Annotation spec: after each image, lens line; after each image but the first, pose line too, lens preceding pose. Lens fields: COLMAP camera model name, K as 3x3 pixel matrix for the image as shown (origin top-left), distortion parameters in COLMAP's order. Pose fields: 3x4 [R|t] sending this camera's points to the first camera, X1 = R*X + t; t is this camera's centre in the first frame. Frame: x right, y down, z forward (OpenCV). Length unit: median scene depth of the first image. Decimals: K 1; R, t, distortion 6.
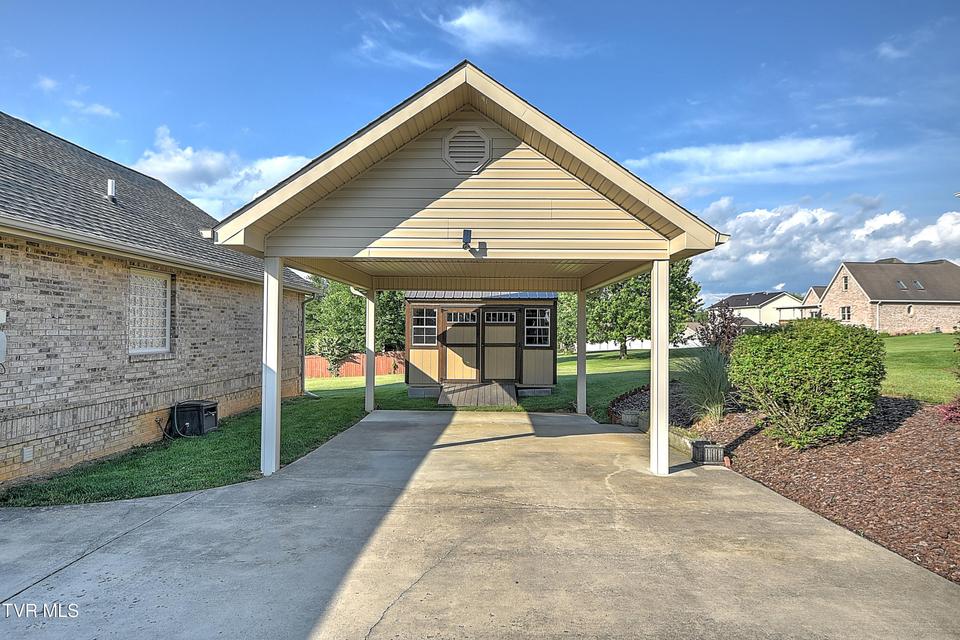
lens RADIAL K [[631.2, 0, 484.5], [0, 631.2, 321.1], [0, 0, 1]] dist [0.024224, 0.022620]
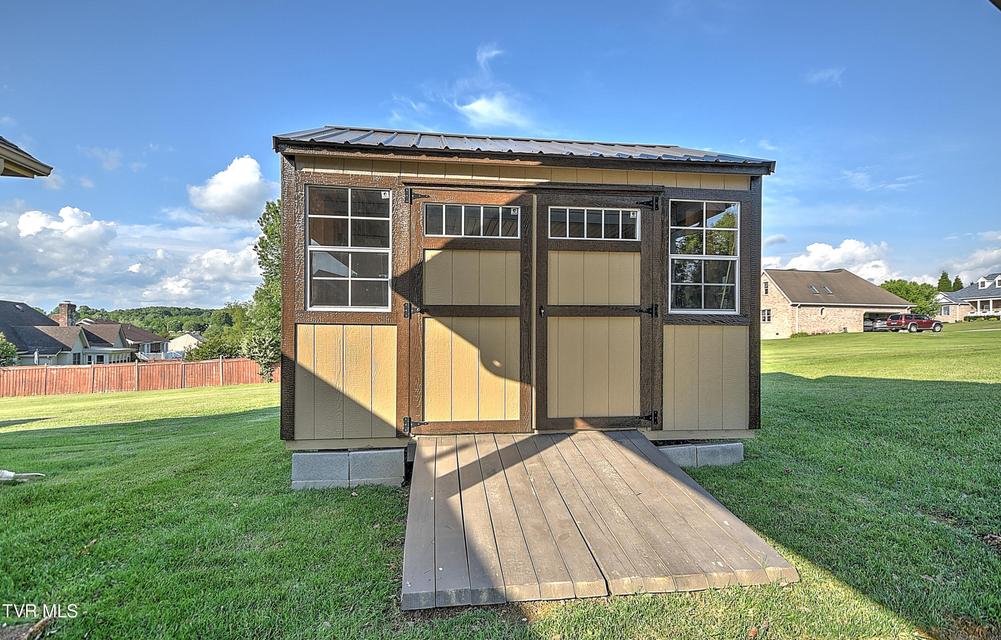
lens RADIAL K [[517.7, 0, 505.2], [0, 517.7, 341.1], [0, 0, 1]] dist [0.000335, -0.000010]
pose [[0.988784, -0.004542, 0.149282, -0.060292], [0.001197, 0.999746, 0.022494, 0.048383], [-0.149346, -0.022063, 0.988539, 0.763967]]
